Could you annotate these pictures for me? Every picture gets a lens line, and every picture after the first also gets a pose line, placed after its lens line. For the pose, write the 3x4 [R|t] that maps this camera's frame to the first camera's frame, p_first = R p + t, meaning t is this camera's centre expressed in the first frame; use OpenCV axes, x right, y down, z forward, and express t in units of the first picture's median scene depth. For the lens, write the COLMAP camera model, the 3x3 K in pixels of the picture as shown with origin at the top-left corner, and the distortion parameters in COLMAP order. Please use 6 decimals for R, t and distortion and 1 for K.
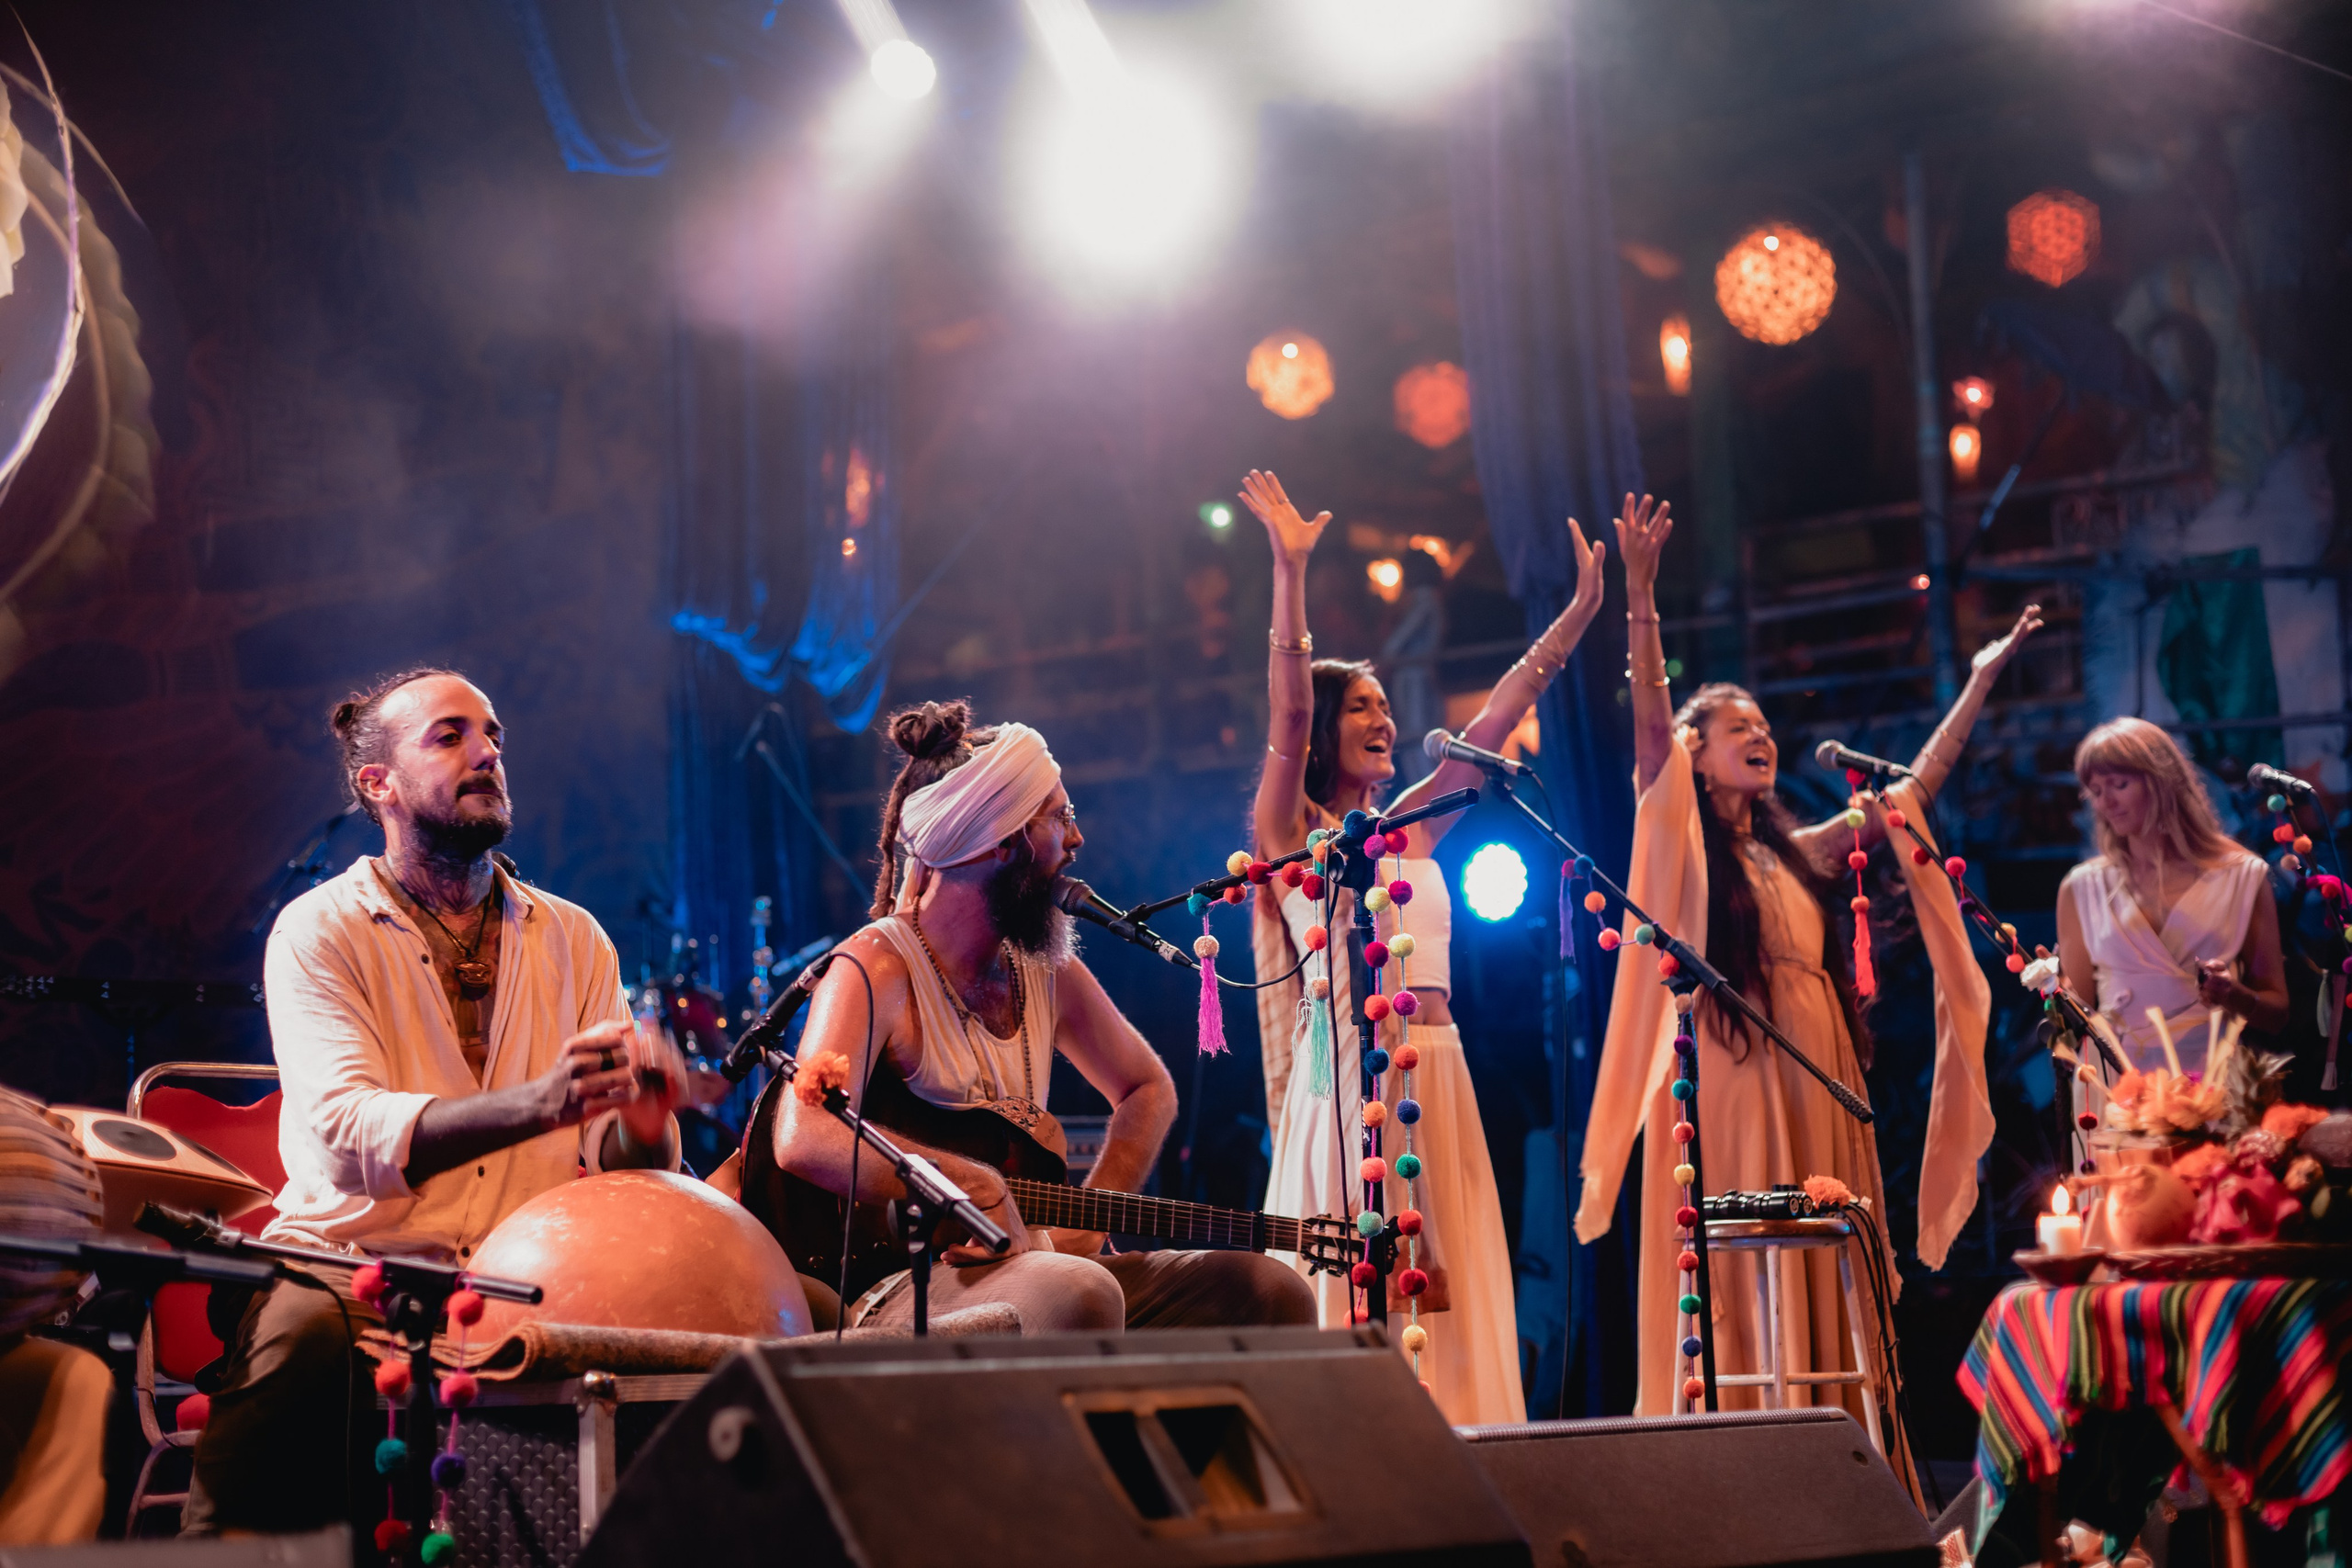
lens RADIAL K [[3414.5, 0, 1179.6], [0, 3414.5, 784.7], [0, 0, 1]] dist [-0.012240, -0.032858]
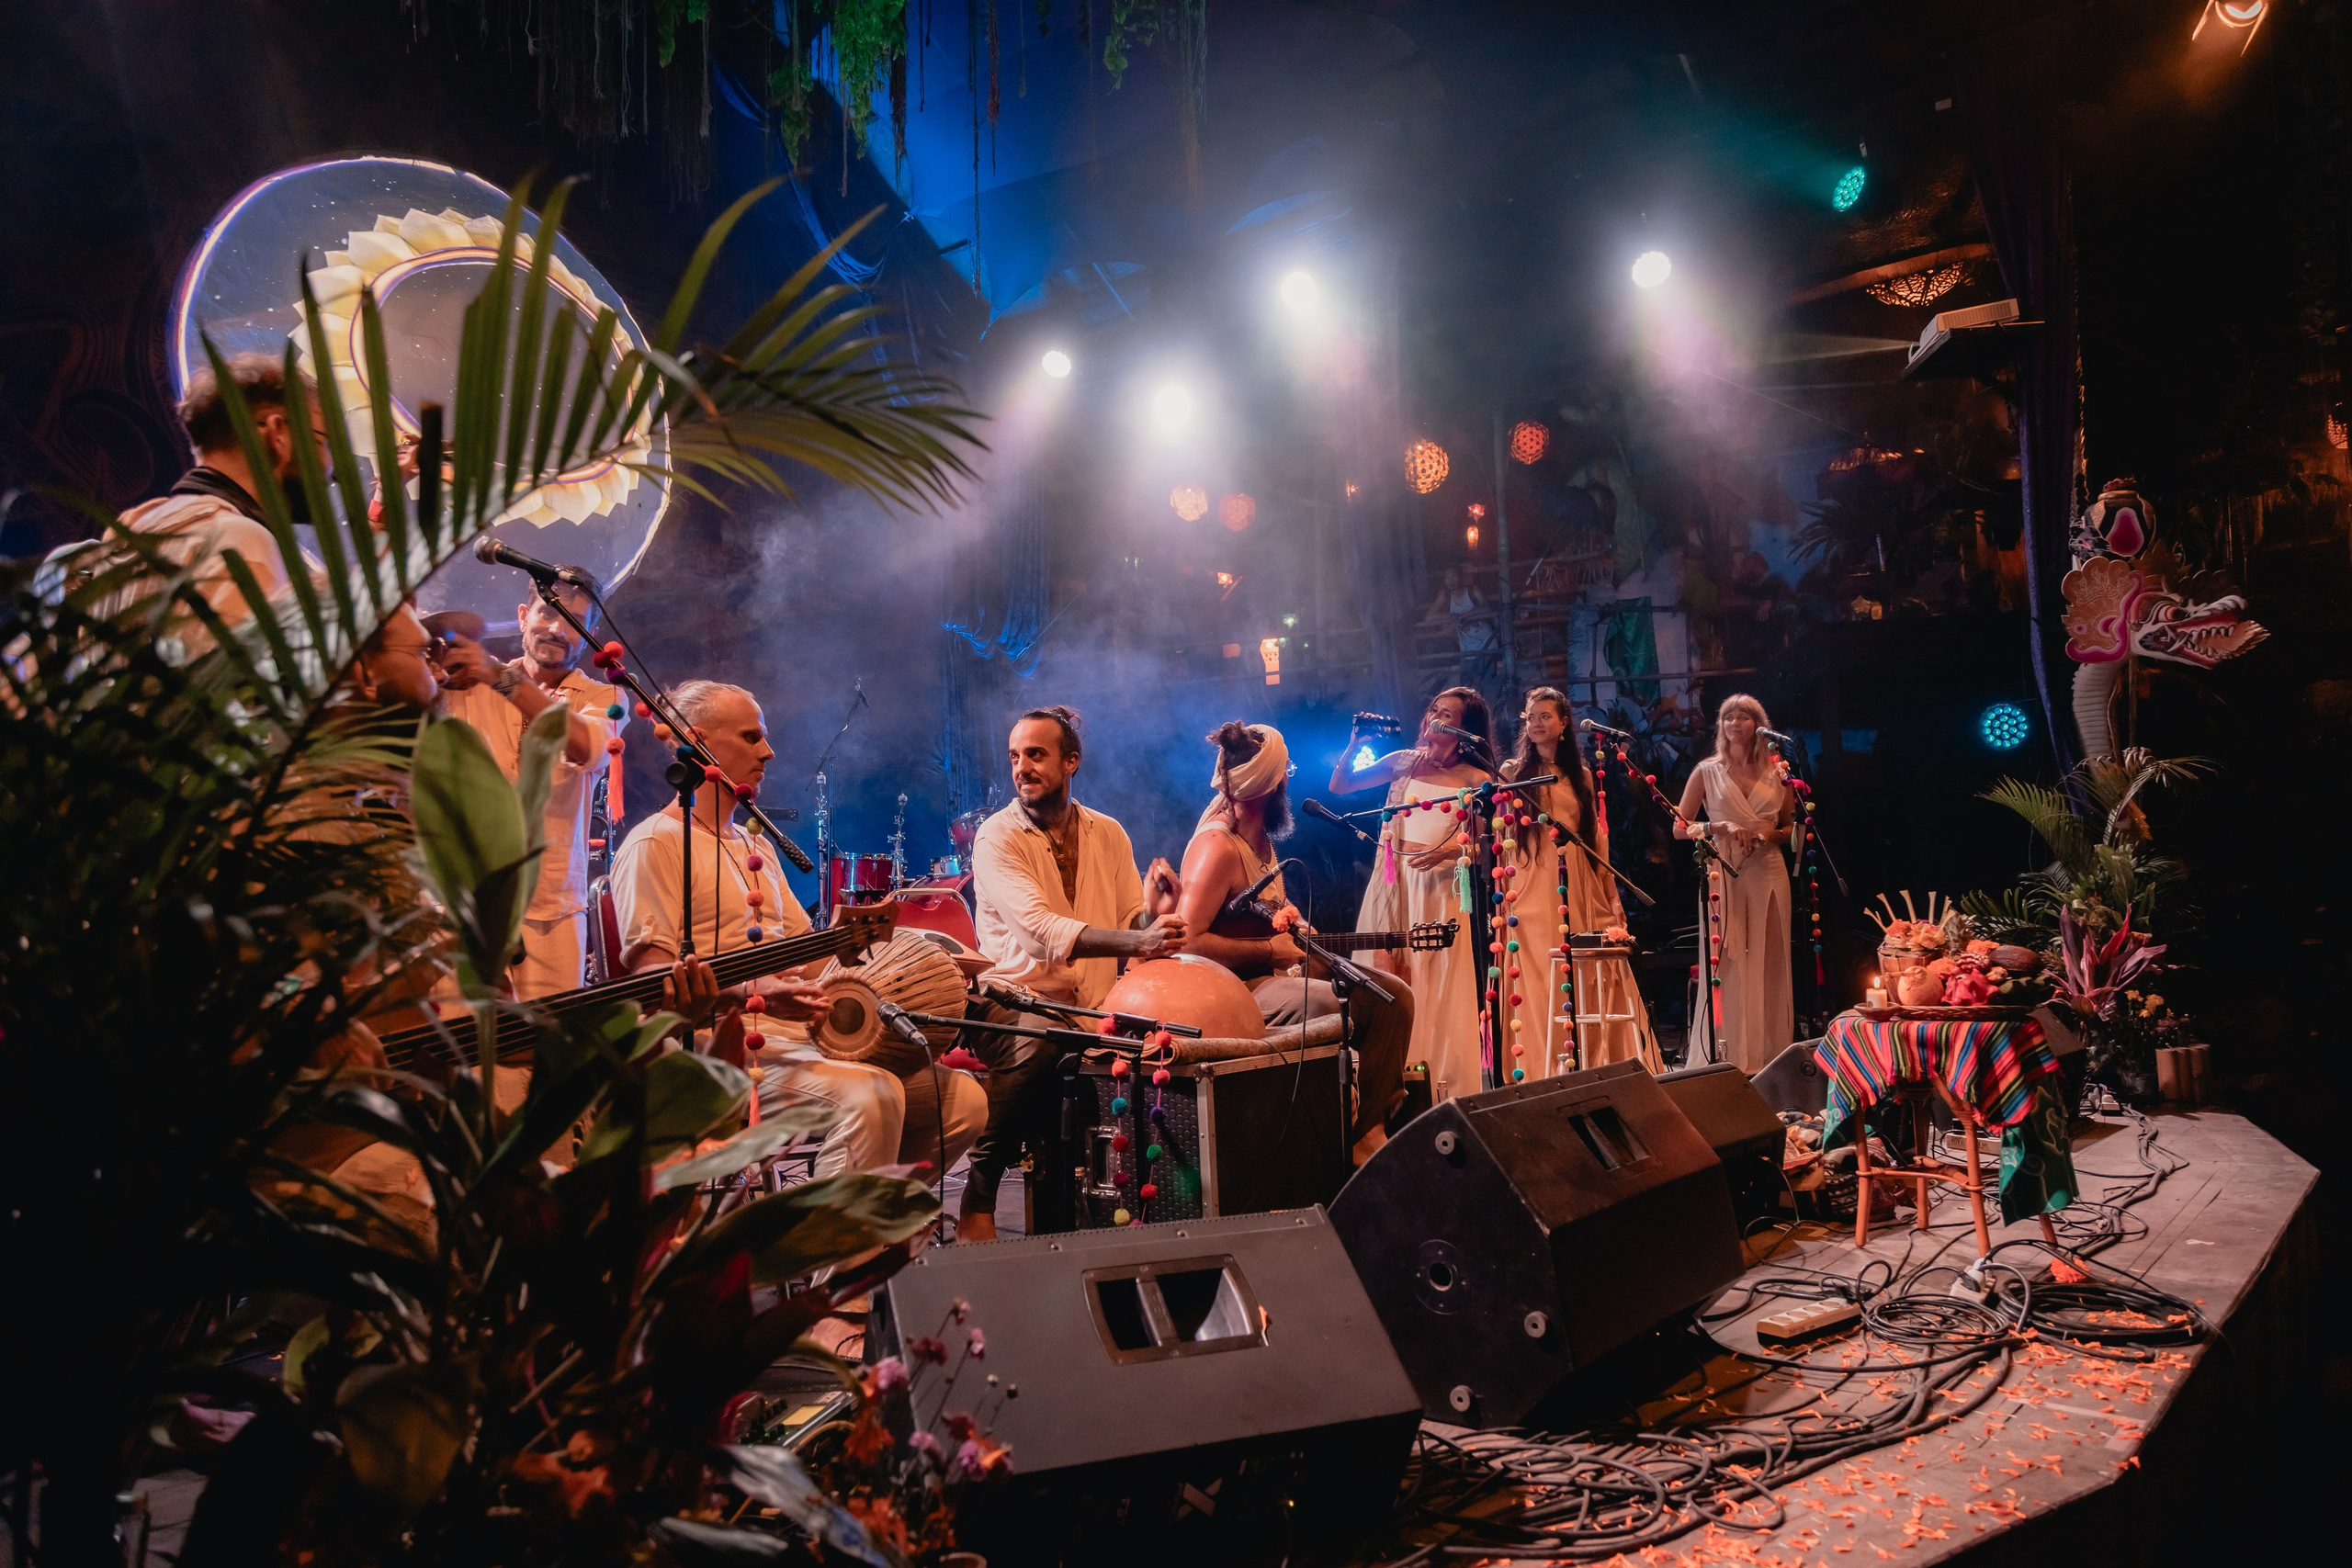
lens RADIAL K [[1568.2, 0, 1174.1], [0, 1568.2, 783.8], [0, 0, 1]] dist [0.002058, 0.002422]
pose [[0.995989, 0.005381, 0.089312, -0.262256], [-0.012098, 0.997122, 0.074842, -0.070068], [-0.088653, -0.075622, 0.993188, 0.039810]]
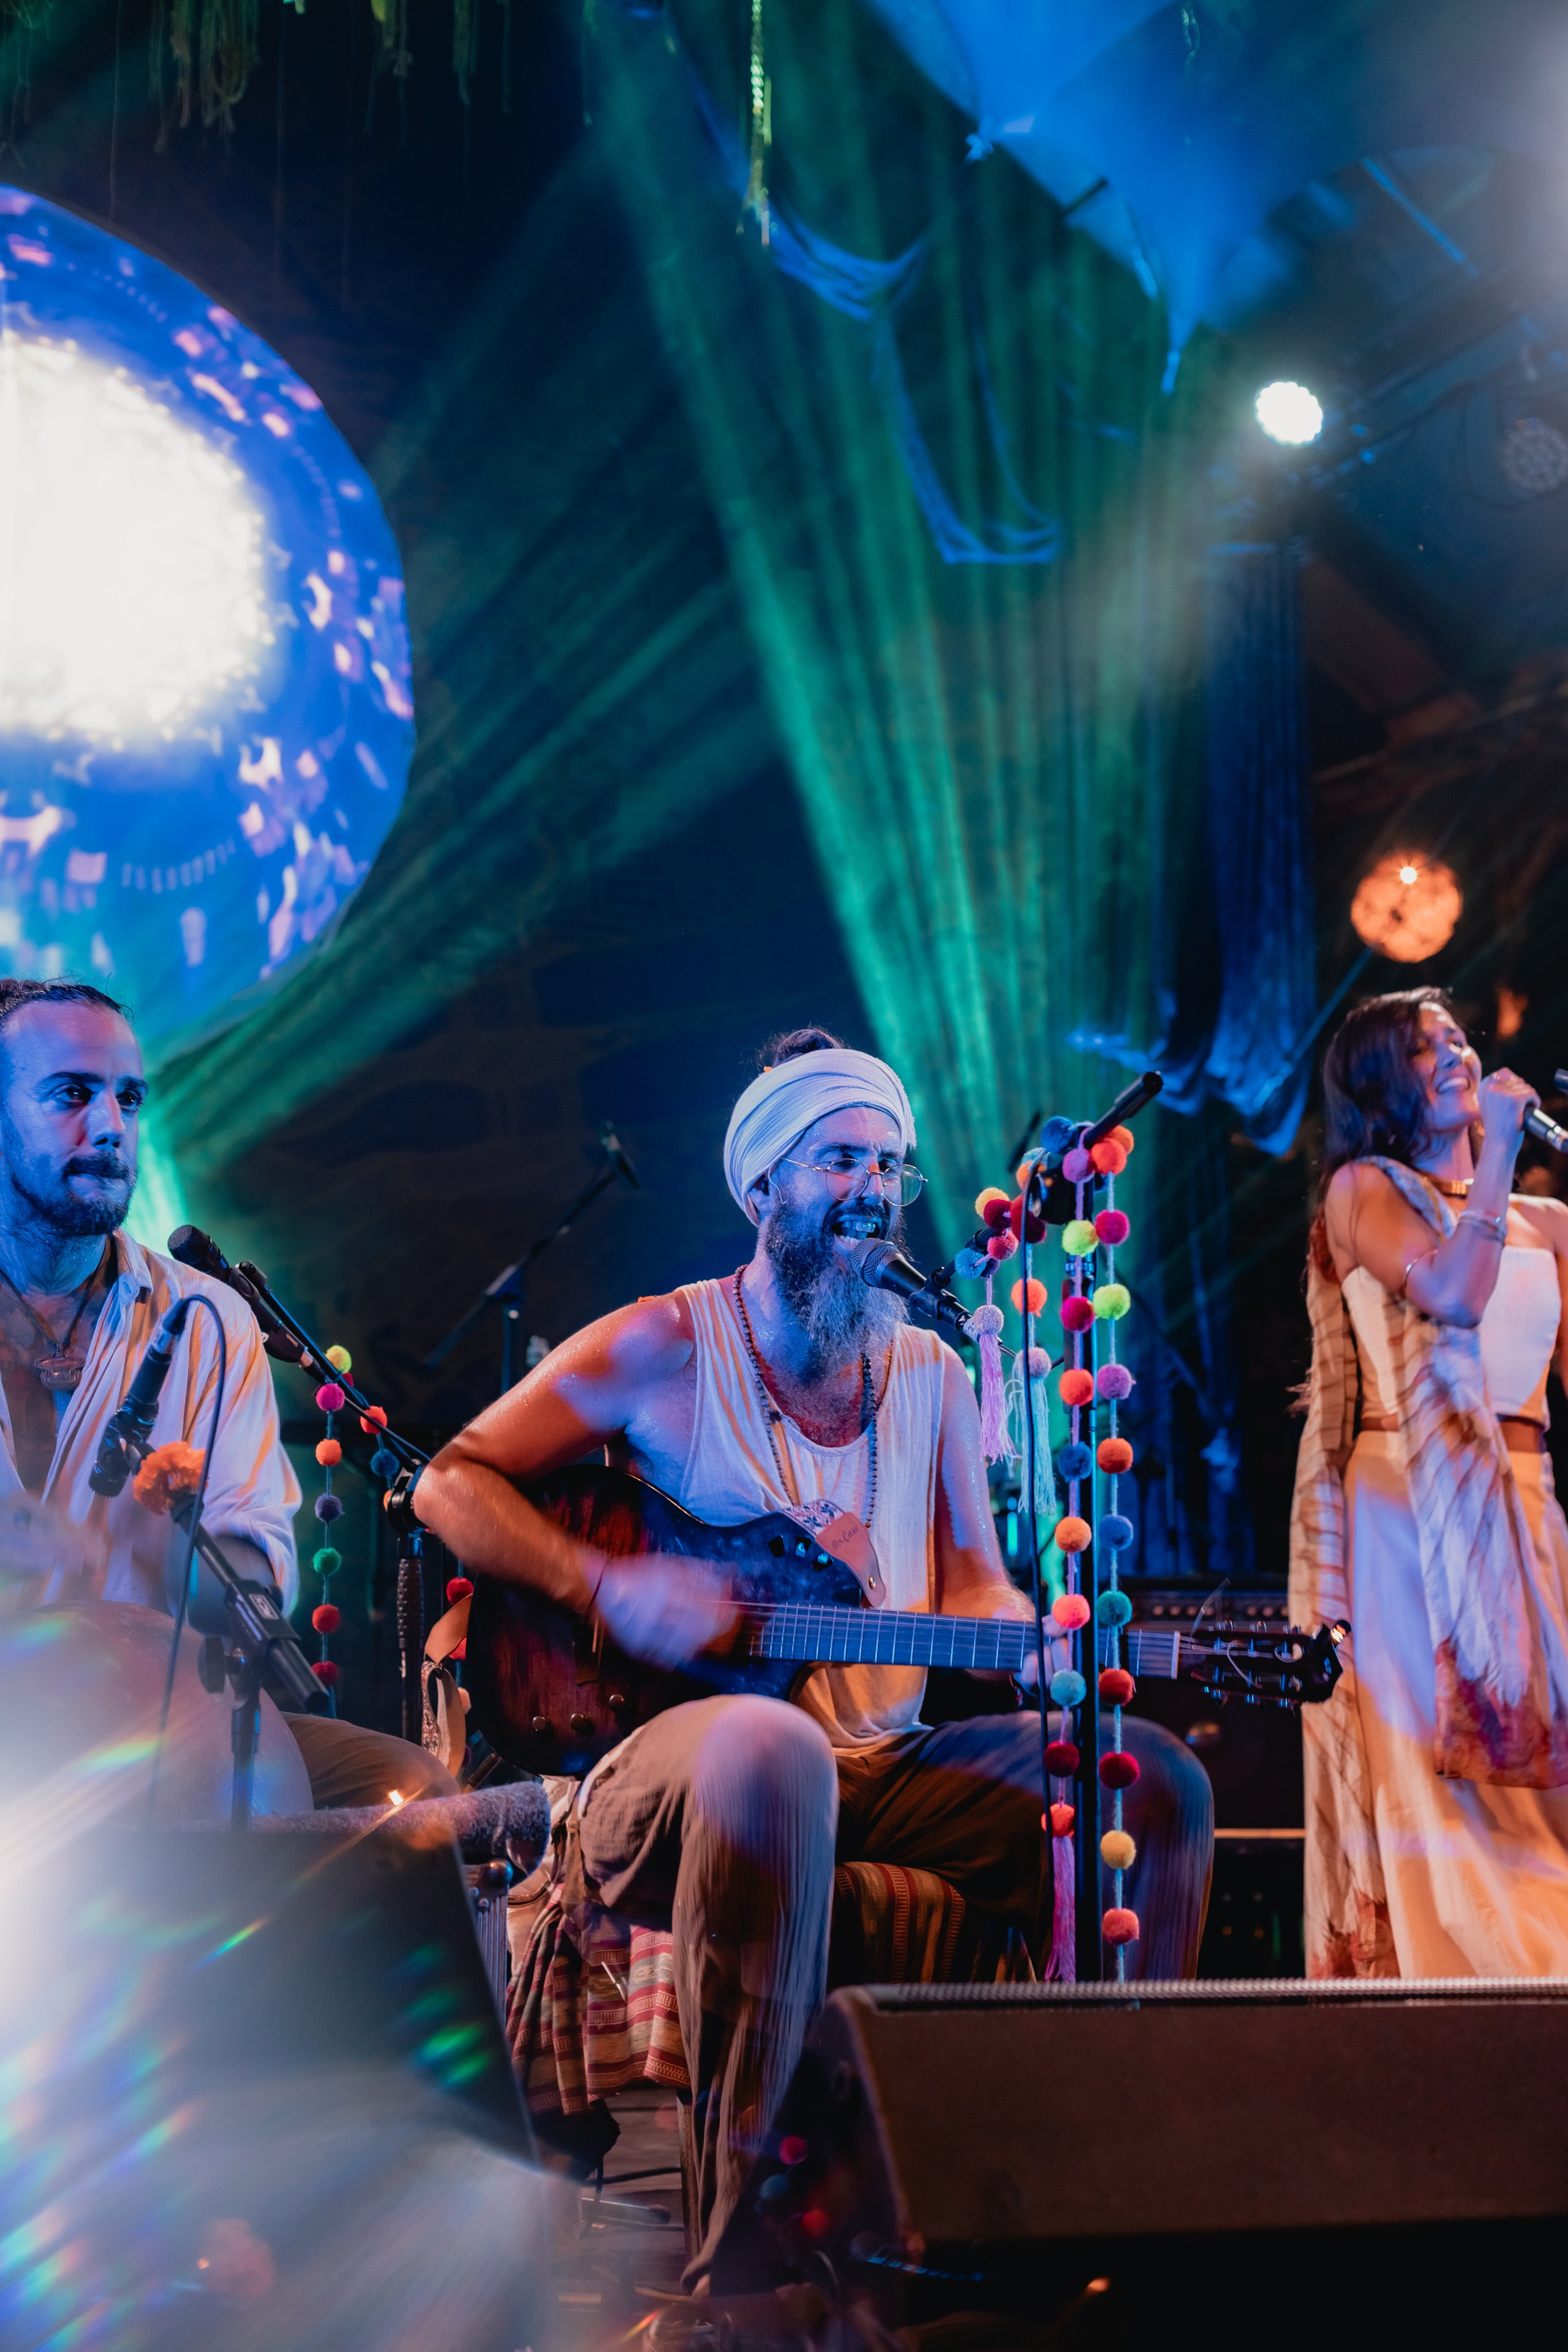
lens RADIAL K [[3352.9, 0, 783.8], [0, 3352.9, 1179.3], [0, 0, 1]] dist [0.003799, -0.078131]
pose [[0.931601, -0.031518, -0.362114, 0.288528], [0.021133, 0.999245, -0.032605, 0.048151], [0.362868, 0.022722, 0.931563, 0.354232]]
